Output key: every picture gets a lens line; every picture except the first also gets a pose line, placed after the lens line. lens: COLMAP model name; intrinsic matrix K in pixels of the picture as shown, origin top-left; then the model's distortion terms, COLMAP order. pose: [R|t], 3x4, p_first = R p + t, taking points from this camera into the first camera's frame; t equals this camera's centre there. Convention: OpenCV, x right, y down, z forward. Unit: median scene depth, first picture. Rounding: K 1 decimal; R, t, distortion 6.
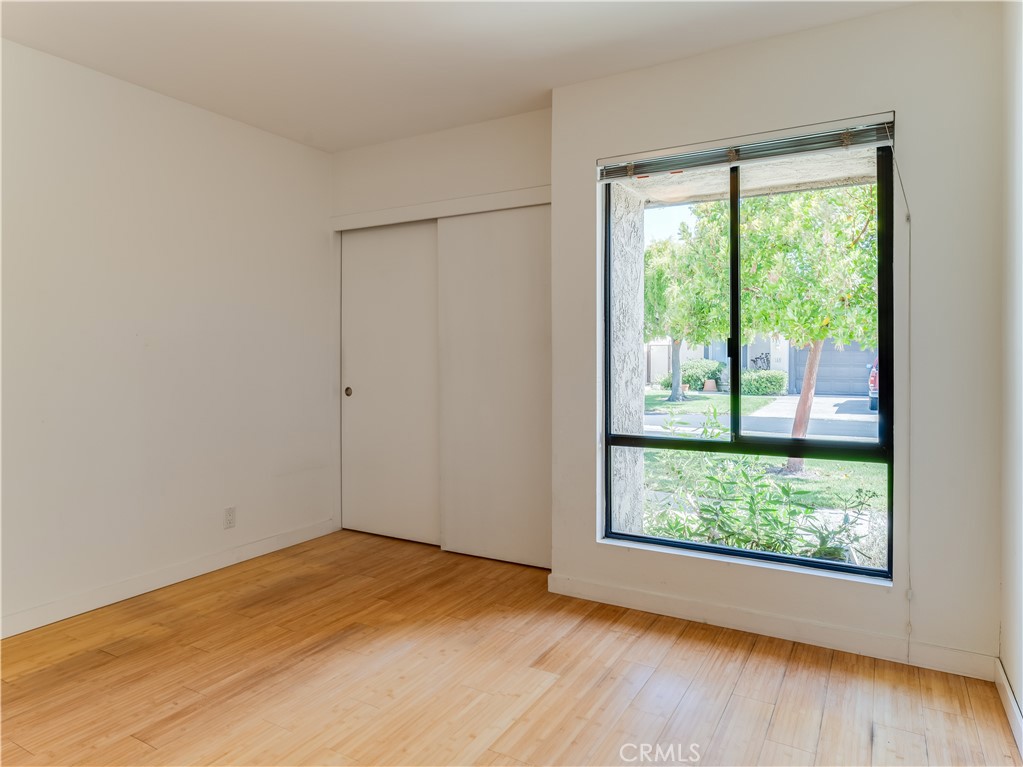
lens RADIAL K [[654.2, 0, 506.0], [0, 654.2, 352.6], [0, 0, 1]] dist [-0.006844, -0.000194]
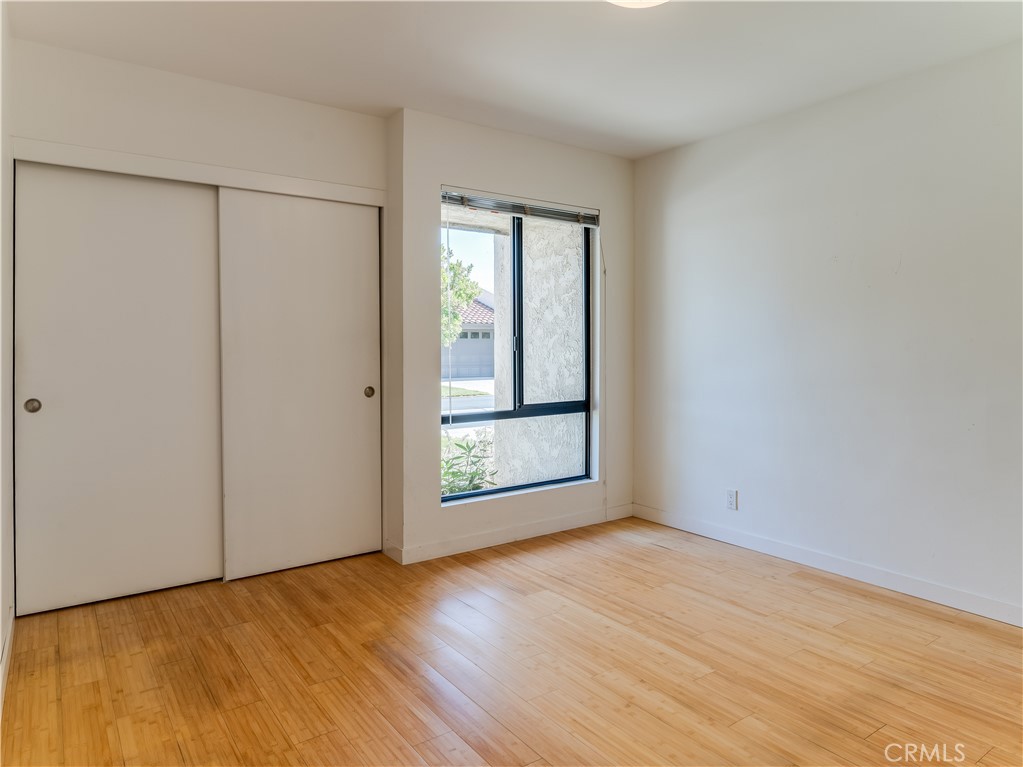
lens RADIAL K [[652.1, 0, 511.6], [0, 652.1, 344.1], [0, 0, 1]] dist [-0.002278, 0.000699]
pose [[0.411303, 0.004020, 0.911490, -0.927104], [-0.001795, 0.999992, -0.003600, -0.001610], [-0.911497, -0.000155, 0.411307, 0.414792]]
